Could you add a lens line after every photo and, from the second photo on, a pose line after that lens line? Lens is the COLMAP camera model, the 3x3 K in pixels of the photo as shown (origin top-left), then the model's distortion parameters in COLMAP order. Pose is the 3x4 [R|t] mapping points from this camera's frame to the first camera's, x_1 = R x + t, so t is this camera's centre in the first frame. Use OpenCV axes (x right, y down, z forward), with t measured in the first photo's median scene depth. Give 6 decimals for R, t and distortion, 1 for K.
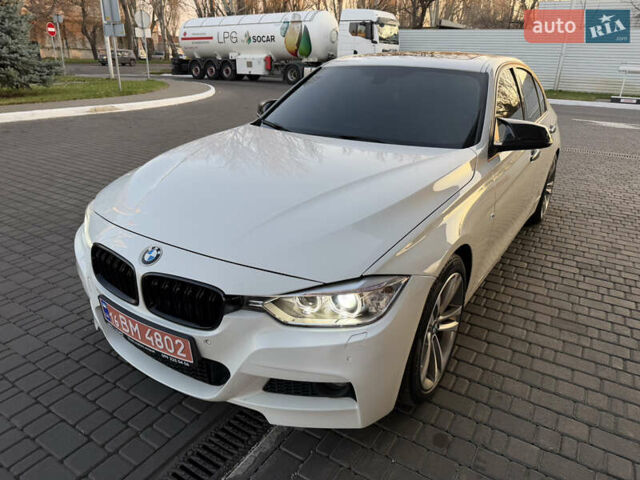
lens RADIAL K [[446.2, 0, 320.0], [0, 446.2, 240.0], [0, 0, 1]] dist [-0.009044, -0.005278]
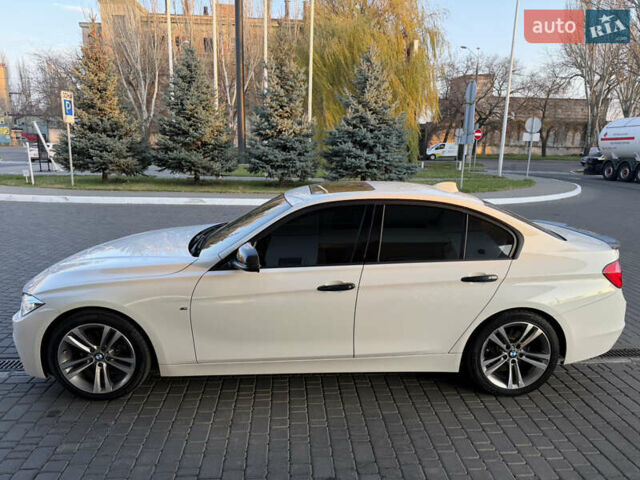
lens RADIAL K [[443.5, 0, 320.0], [0, 443.5, 240.0], [0, 0, 1]] dist [0.026376, -0.047423]
pose [[0.595251, 0.151206, -0.789185, 0.152970], [-0.303273, 0.951774, -0.046389, -0.029154], [0.744111, 0.266952, 0.612401, 0.039948]]
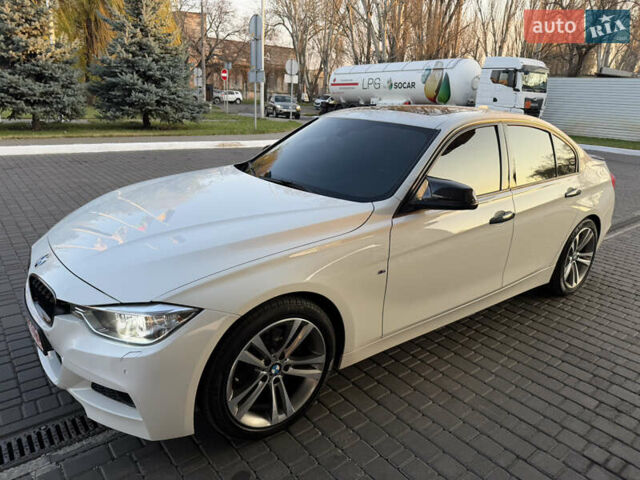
lens RADIAL K [[443.5, 0, 320.0], [0, 443.5, 240.0], [0, 0, 1]] dist [0.026376, -0.047423]
pose [[0.945507, 0.116854, -0.303911, 0.050435], [-0.142897, 0.987612, -0.064836, -0.003838], [0.292570, 0.104731, 0.950492, 0.001182]]
